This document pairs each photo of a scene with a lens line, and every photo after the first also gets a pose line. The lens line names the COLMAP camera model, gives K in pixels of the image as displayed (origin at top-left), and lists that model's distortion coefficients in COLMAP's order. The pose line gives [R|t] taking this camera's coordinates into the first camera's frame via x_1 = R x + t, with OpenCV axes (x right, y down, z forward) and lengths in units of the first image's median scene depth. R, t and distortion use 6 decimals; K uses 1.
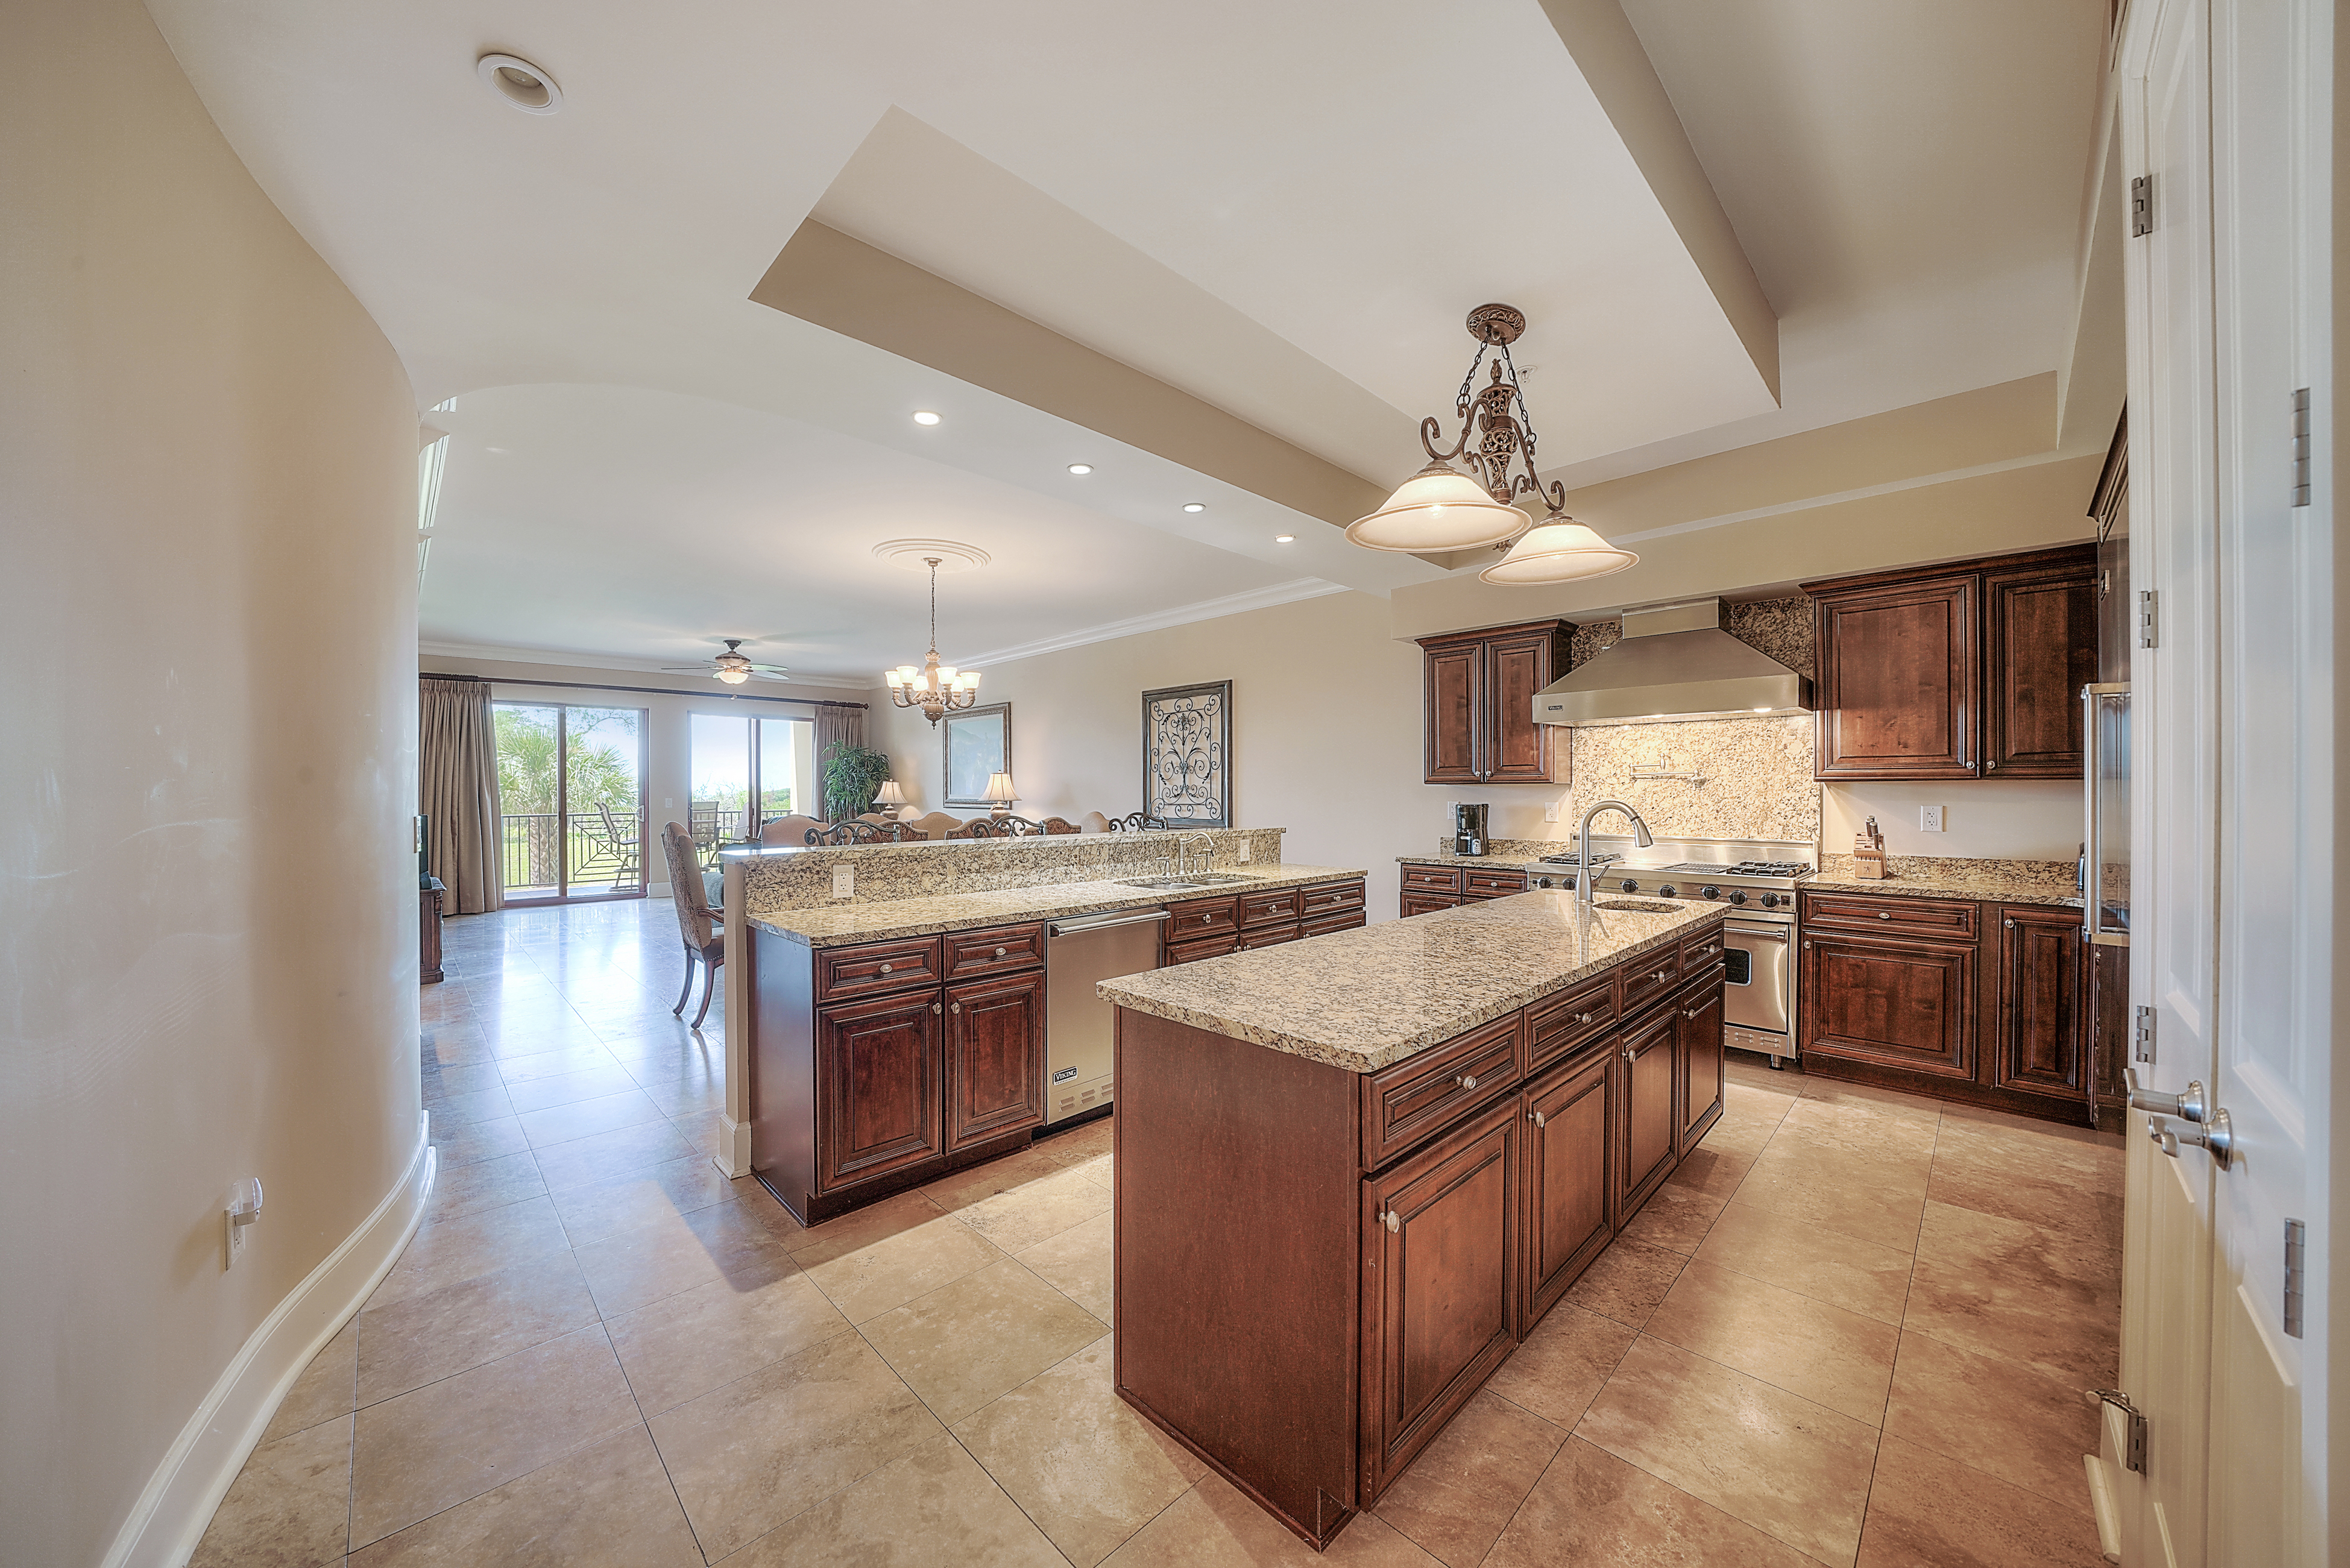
lens RADIAL K [[814.9, 0, 1166.3], [0, 814.9, 796.7], [0, 0, 1]] dist [-0.017142, -0.000010]
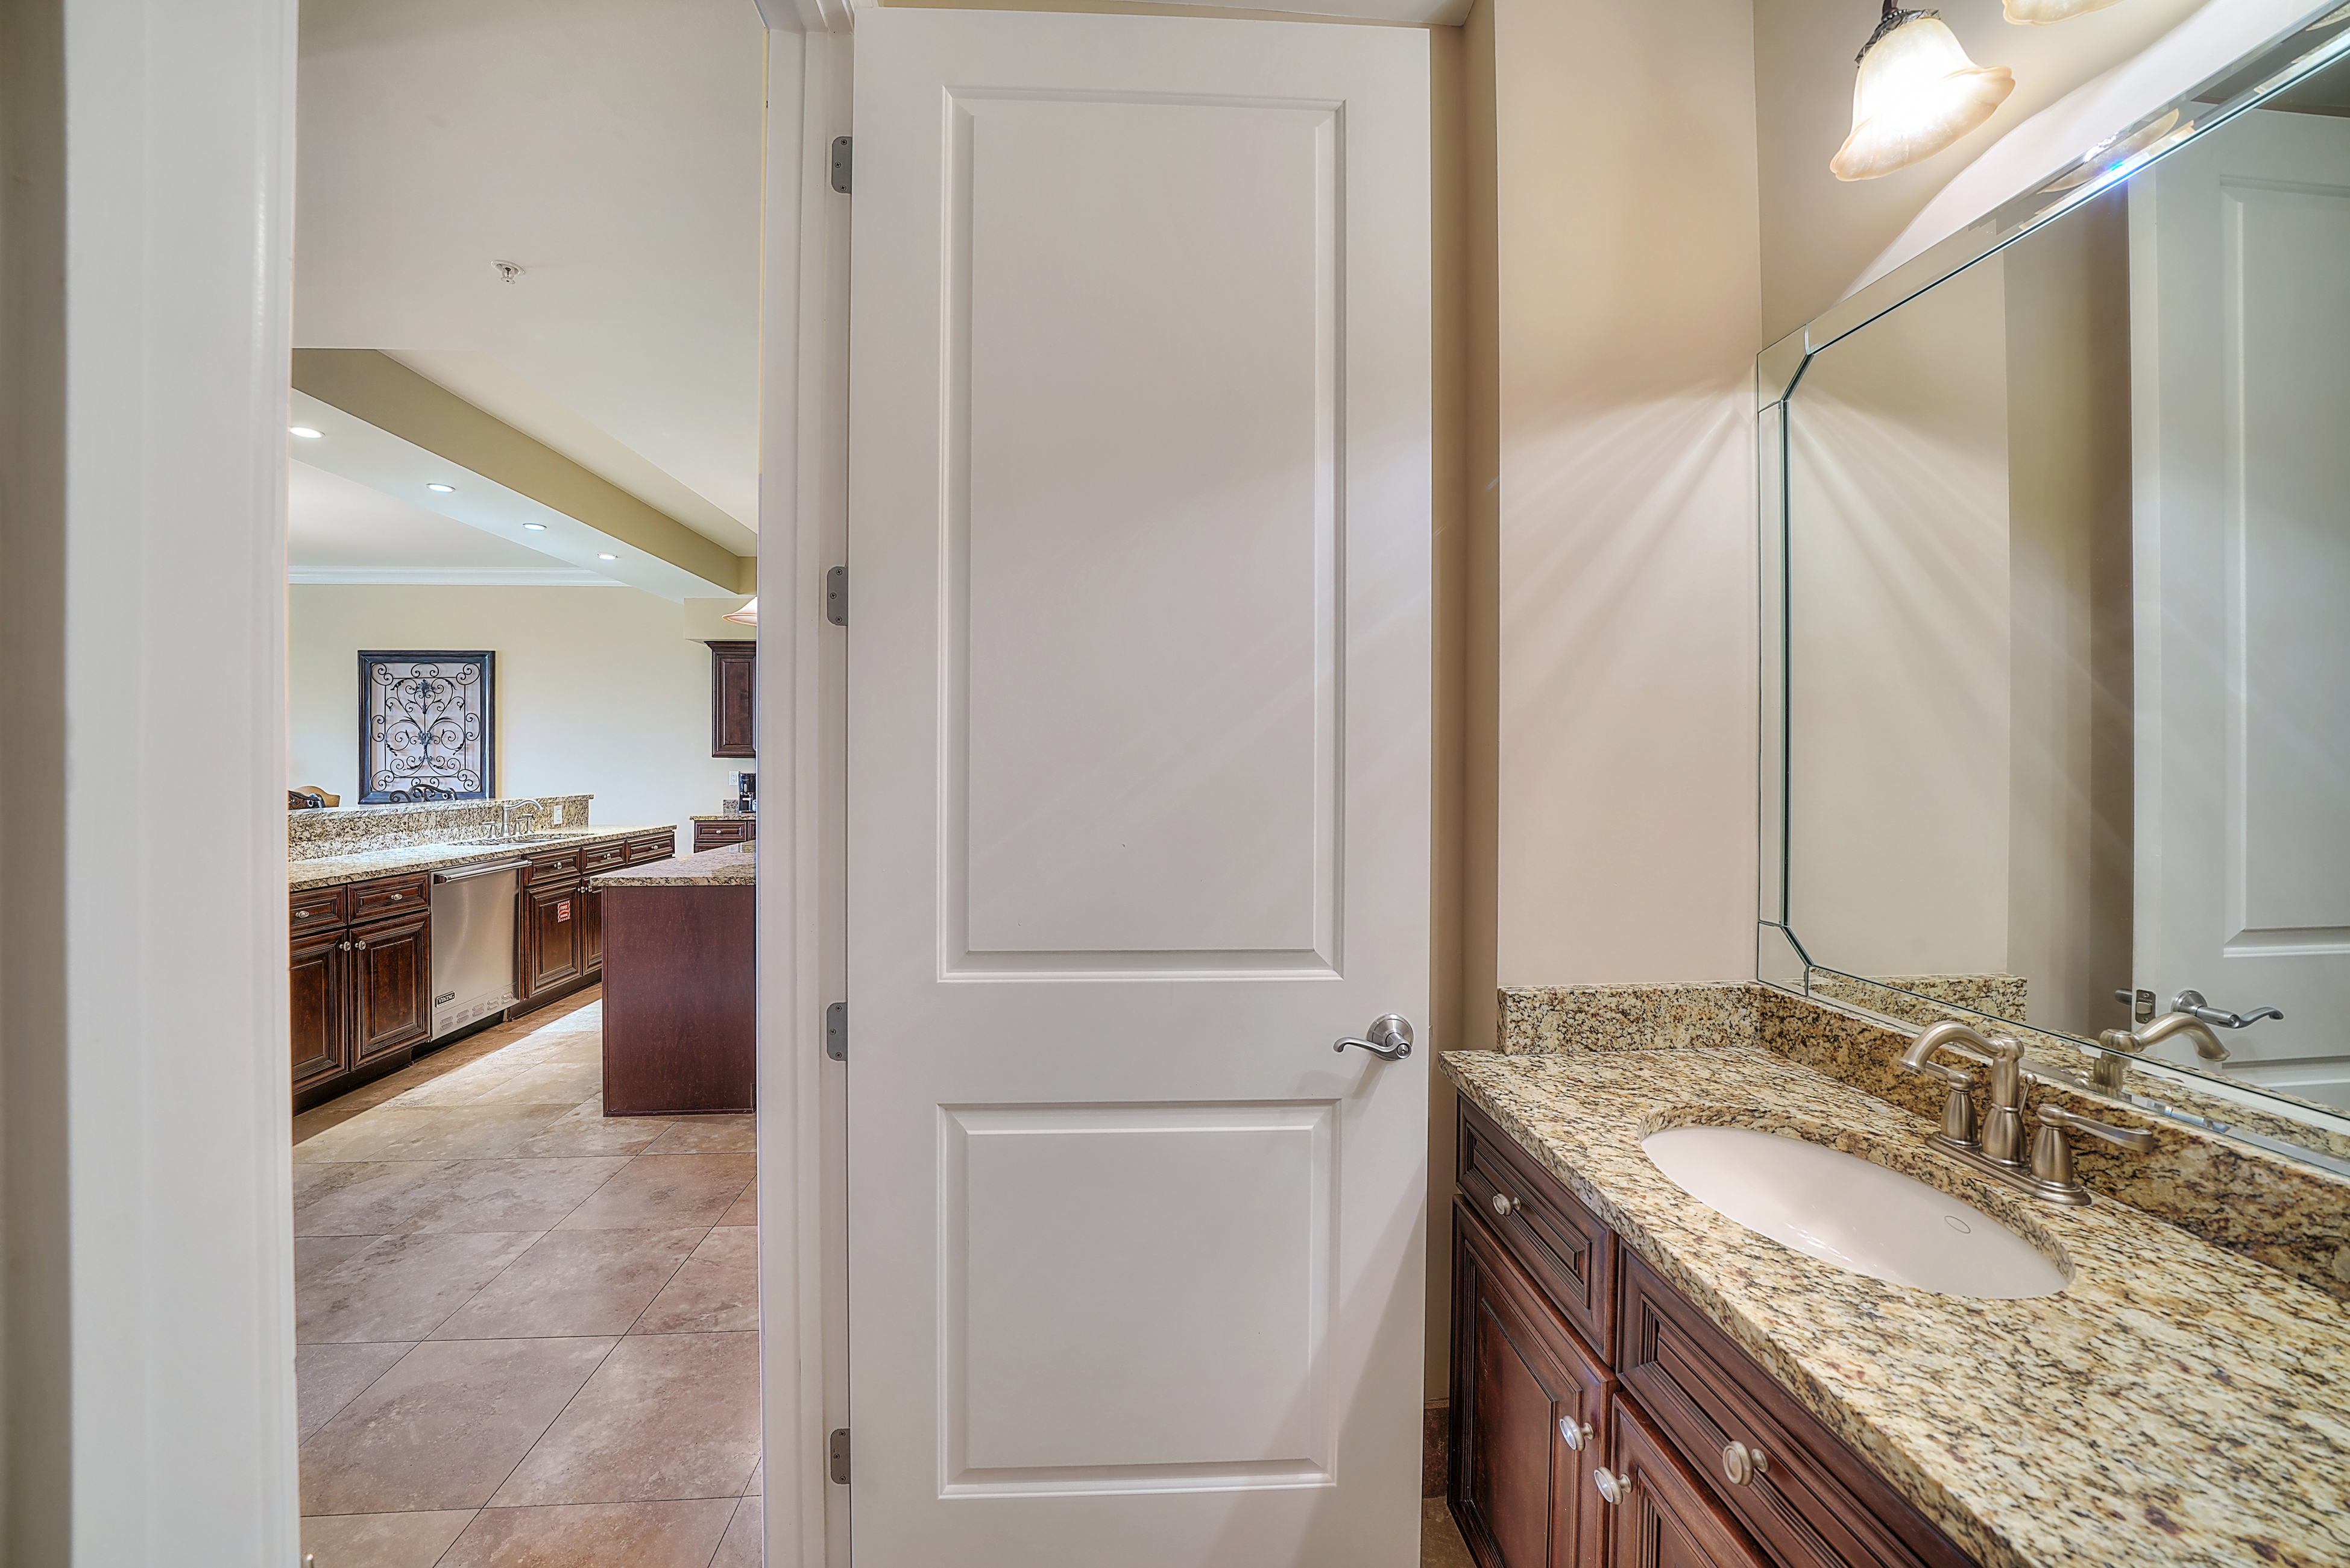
lens RADIAL K [[814.9, 0, 1158.3], [0, 814.9, 766.4], [0, 0, 1]] dist [-0.017142, -0.000010]
pose [[0.637177, -0.003600, 0.770709, -0.240998], [0.004086, 0.999991, 0.001293, -0.000332], [-0.770707, 0.002325, 0.637186, -0.379594]]
